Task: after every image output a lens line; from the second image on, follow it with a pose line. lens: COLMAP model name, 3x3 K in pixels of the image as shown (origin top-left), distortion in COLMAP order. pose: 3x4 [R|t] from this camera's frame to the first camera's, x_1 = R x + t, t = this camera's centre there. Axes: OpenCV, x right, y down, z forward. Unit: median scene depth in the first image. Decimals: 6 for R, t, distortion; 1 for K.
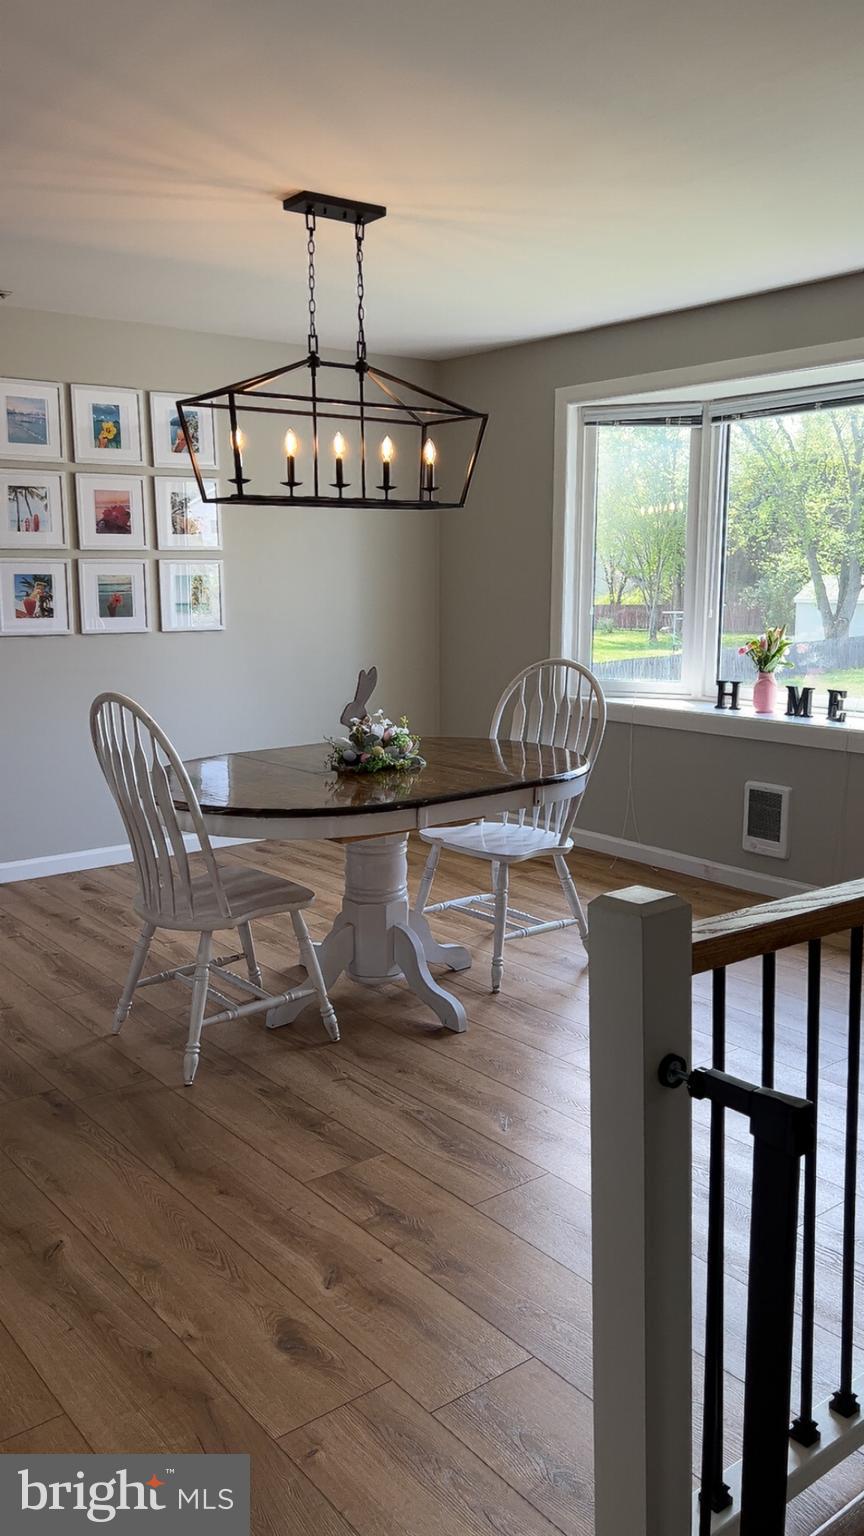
lens RADIAL K [[1204.7, 0, 426.6], [0, 1204.7, 772.0], [0, 0, 1]] dist [0.032792, -0.019936]
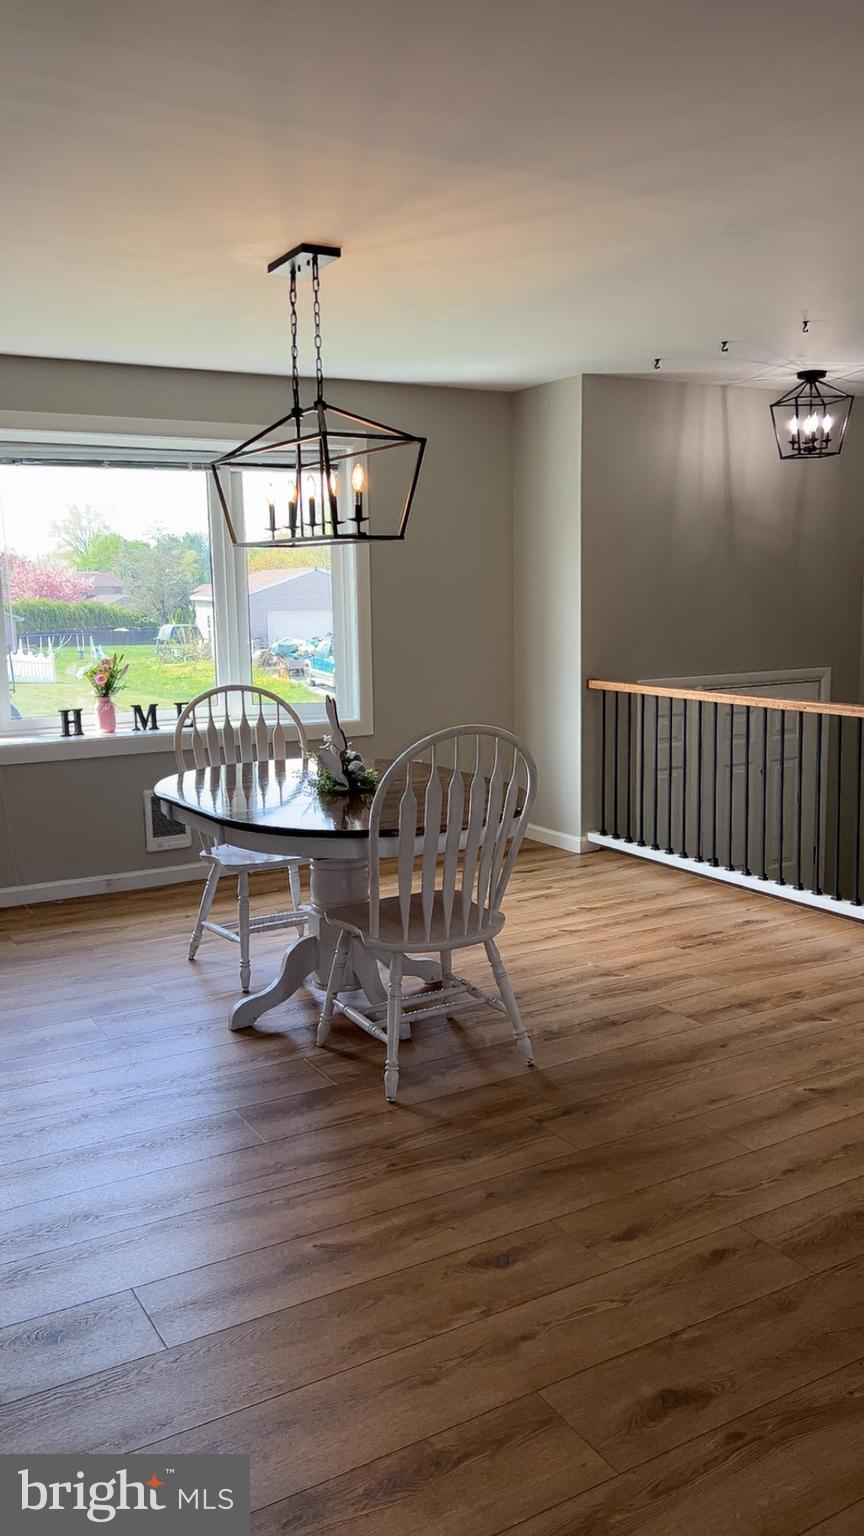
lens RADIAL K [[1204.7, 0, 424.8], [0, 1204.7, 762.7], [0, 0, 1]] dist [0.032792, -0.019936]
pose [[0.155097, -0.150818, 0.976319, -1.153146], [0.191104, 0.974191, 0.120131, -0.150451], [-0.969239, 0.167947, 0.179916, 0.780694]]
